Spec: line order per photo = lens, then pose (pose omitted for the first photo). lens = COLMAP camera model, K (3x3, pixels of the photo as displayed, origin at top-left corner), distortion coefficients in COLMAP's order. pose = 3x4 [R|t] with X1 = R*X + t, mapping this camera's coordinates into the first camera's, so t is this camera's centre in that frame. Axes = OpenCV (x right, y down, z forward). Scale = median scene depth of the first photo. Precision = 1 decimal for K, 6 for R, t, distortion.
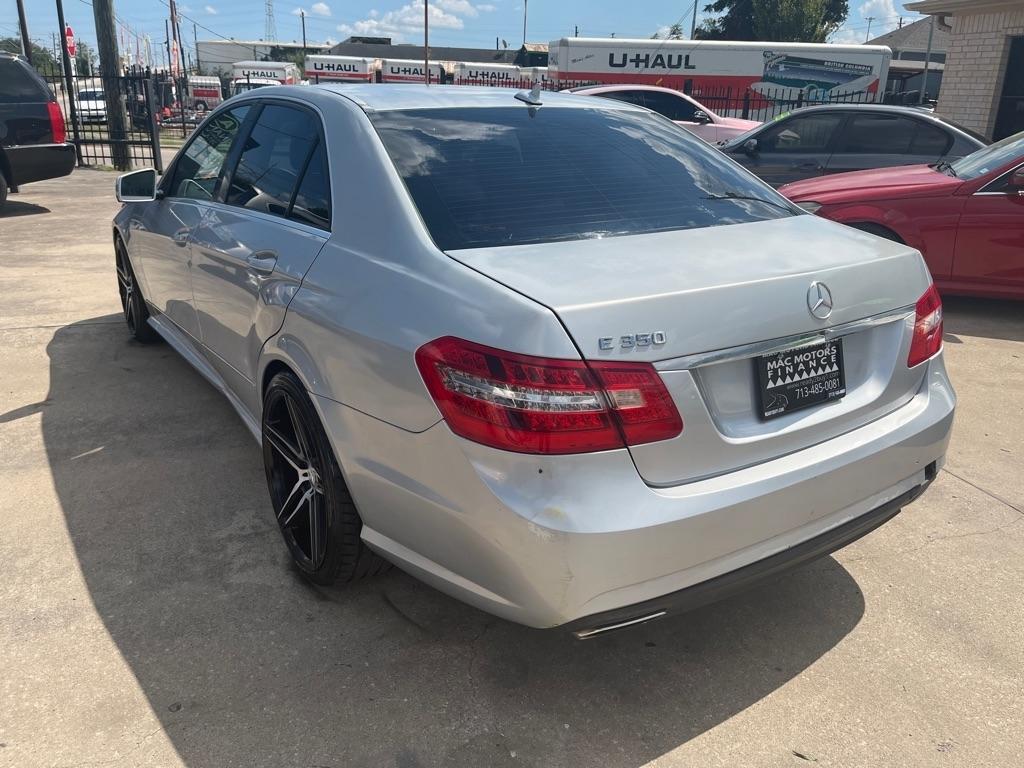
lens RADIAL K [[776.3, 0, 512.0], [0, 776.3, 384.0], [0, 0, 1]] dist [0.063622, -0.102859]
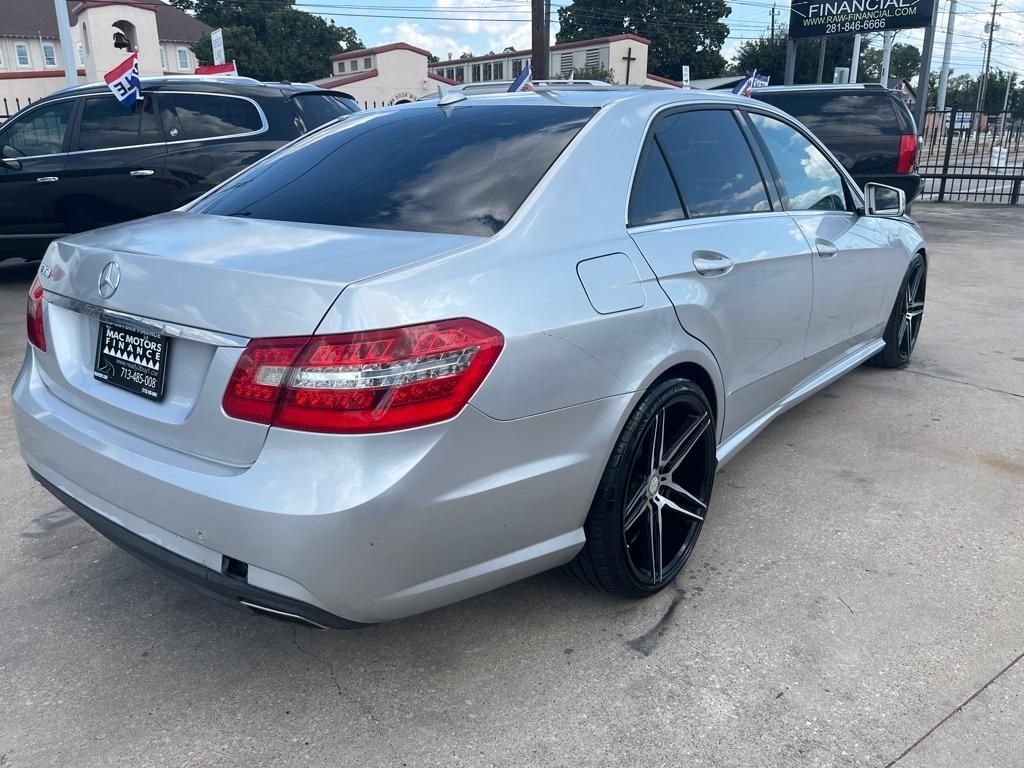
lens RADIAL K [[773.9, 0, 512.9], [0, 773.9, 385.0], [0, 0, 1]] dist [0.065723, -0.103858]
pose [[0.304218, 0.263313, -0.915488, 1.103716], [-0.310202, 0.936040, 0.166143, -0.225638], [0.900681, 0.233443, 0.366440, 0.828621]]
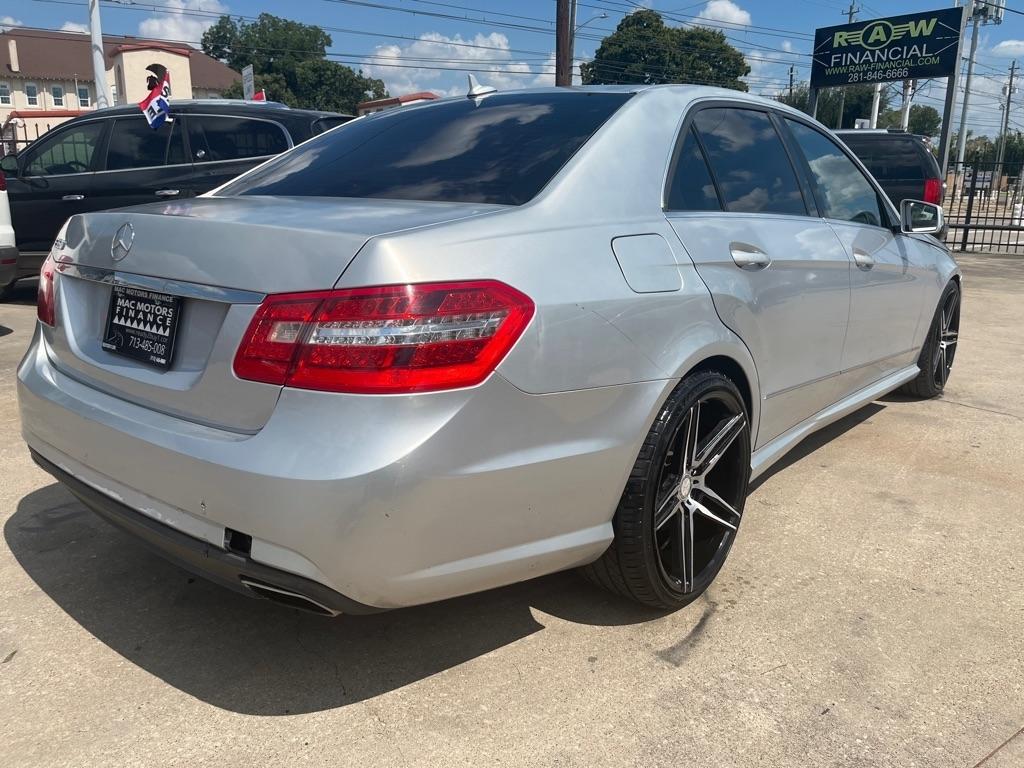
lens RADIAL K [[776.3, 0, 512.0], [0, 776.3, 384.0], [0, 0, 1]] dist [0.063622, -0.102859]
pose [[0.280877, 0.213039, -0.935801, 1.075929], [-0.333279, 0.936025, 0.113057, -0.154912], [0.900018, 0.280128, 0.333909, 0.848722]]
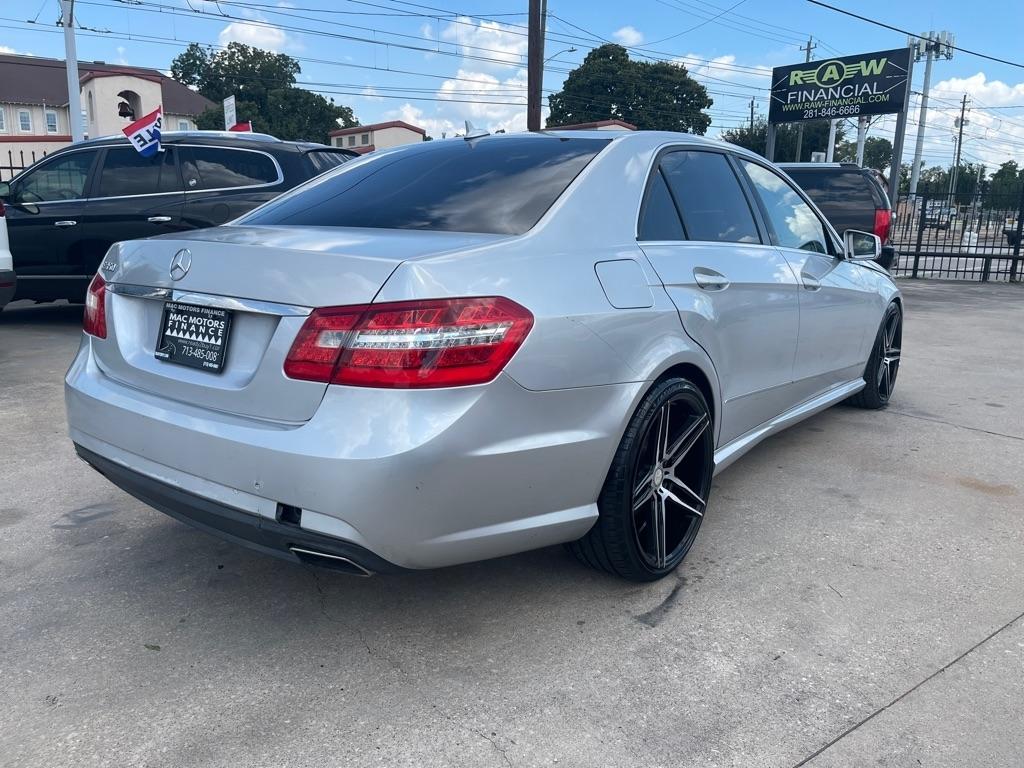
lens RADIAL K [[773.9, 0, 512.9], [0, 773.9, 385.0], [0, 0, 1]] dist [0.065723, -0.103858]
pose [[0.319031, 0.183481, -0.929814, 1.190851], [-0.333159, 0.940177, 0.071215, -0.134441], [0.887257, 0.287056, 0.361074, 0.783380]]
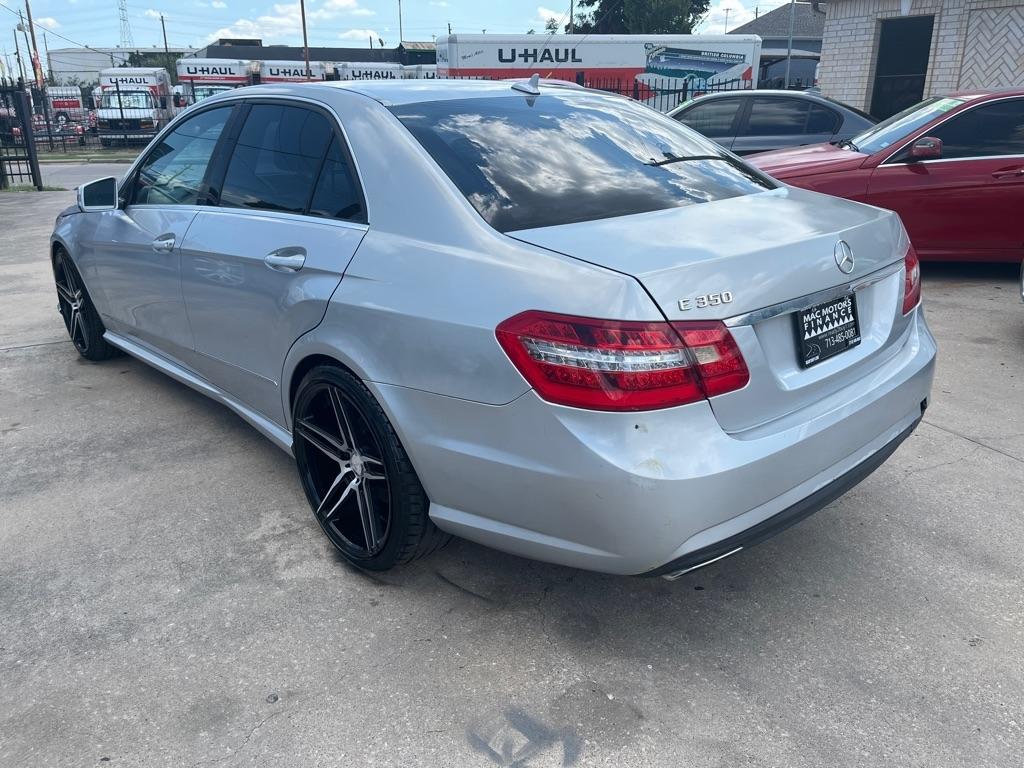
lens RADIAL K [[776.3, 0, 512.0], [0, 776.3, 384.0], [0, 0, 1]] dist [0.063622, -0.102859]
pose [[0.988202, -0.082069, 0.129315, -0.171647], [0.081713, 0.996623, 0.008062, 0.018996], [-0.129540, 0.002599, 0.991571, -0.034098]]
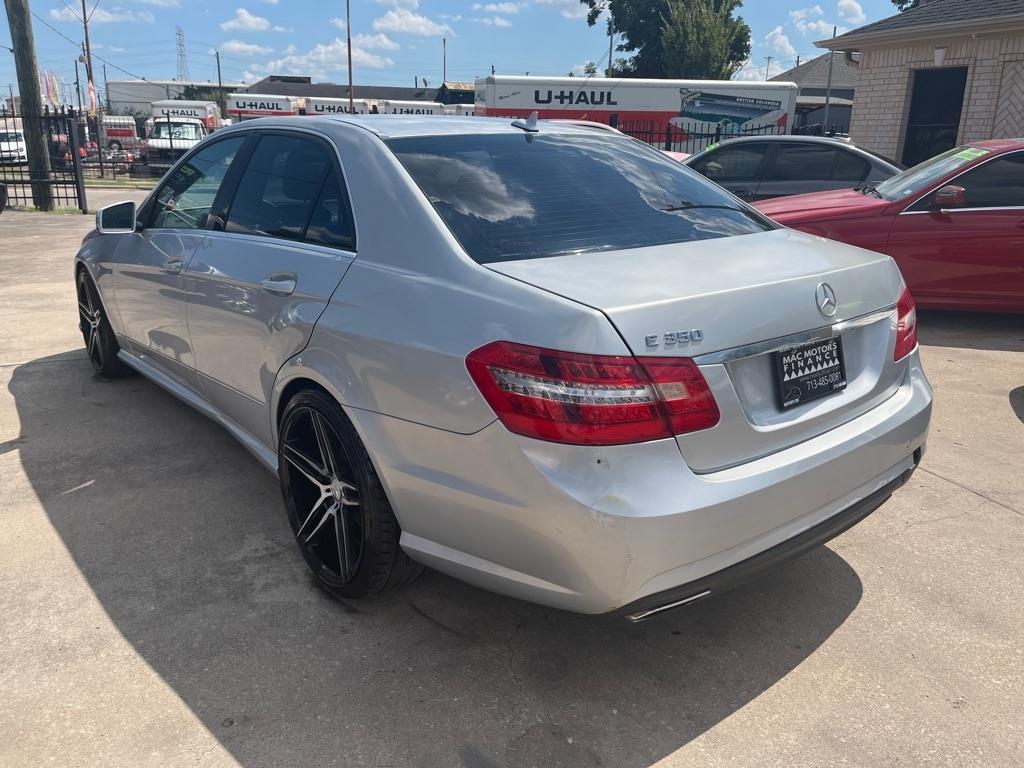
lens RADIAL K [[777.4, 0, 509.1], [0, 777.4, 379.8], [0, 0, 1]] dist [0.060867, -0.099557]
pose [[0.995283, -0.037292, 0.089563, -0.112956], [0.041479, 0.998109, -0.045360, 0.027601], [-0.087702, 0.048861, 0.994948, -0.039183]]
